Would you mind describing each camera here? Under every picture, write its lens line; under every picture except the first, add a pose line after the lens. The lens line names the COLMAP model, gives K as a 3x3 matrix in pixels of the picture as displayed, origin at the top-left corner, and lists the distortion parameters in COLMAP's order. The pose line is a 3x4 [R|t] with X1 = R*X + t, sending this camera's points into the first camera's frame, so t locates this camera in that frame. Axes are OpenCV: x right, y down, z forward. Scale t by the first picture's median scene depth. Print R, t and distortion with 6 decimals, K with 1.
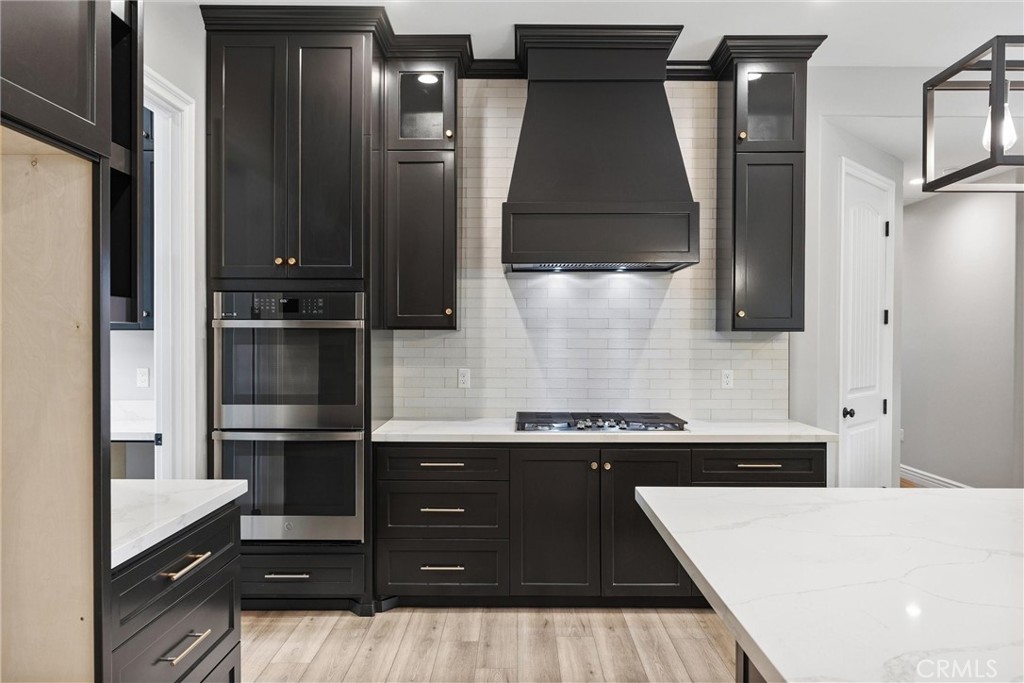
lens RADIAL K [[690.2, 0, 513.7], [0, 690.2, 342.8], [0, 0, 1]] dist [0.002761, -0.005899]
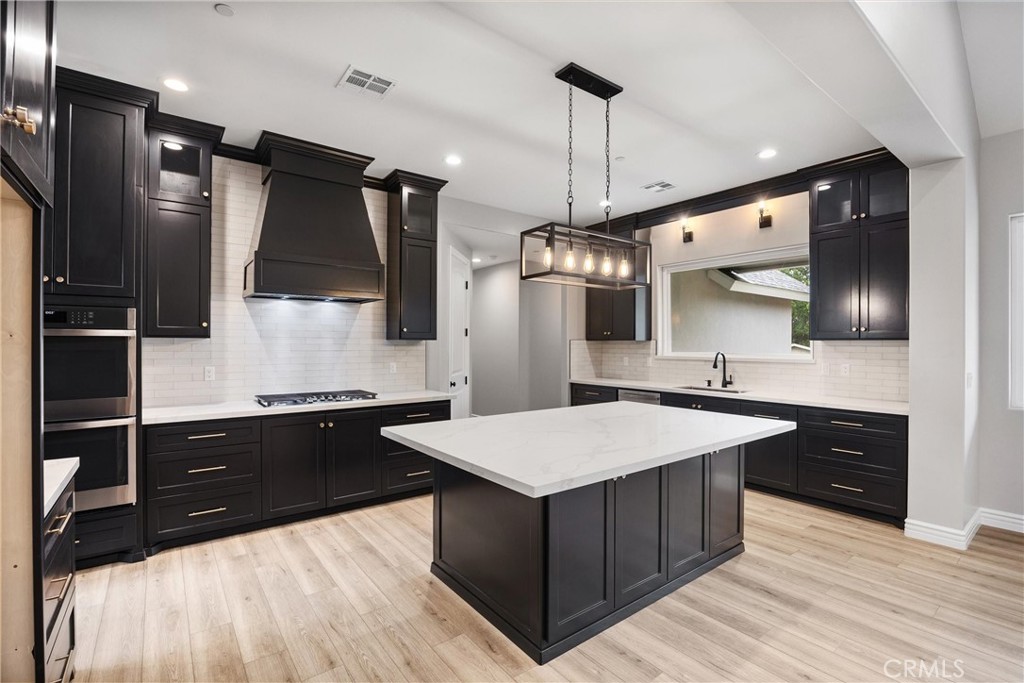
lens RADIAL K [[454.2, 0, 510.3], [0, 454.2, 344.1], [0, 0, 1]] dist [-0.003111, -0.000913]
pose [[0.800846, -0.001865, 0.598868, -0.148216], [0.005376, 0.999977, -0.004075, 0.000223], [-0.598847, 0.006483, 0.800837, -0.078587]]
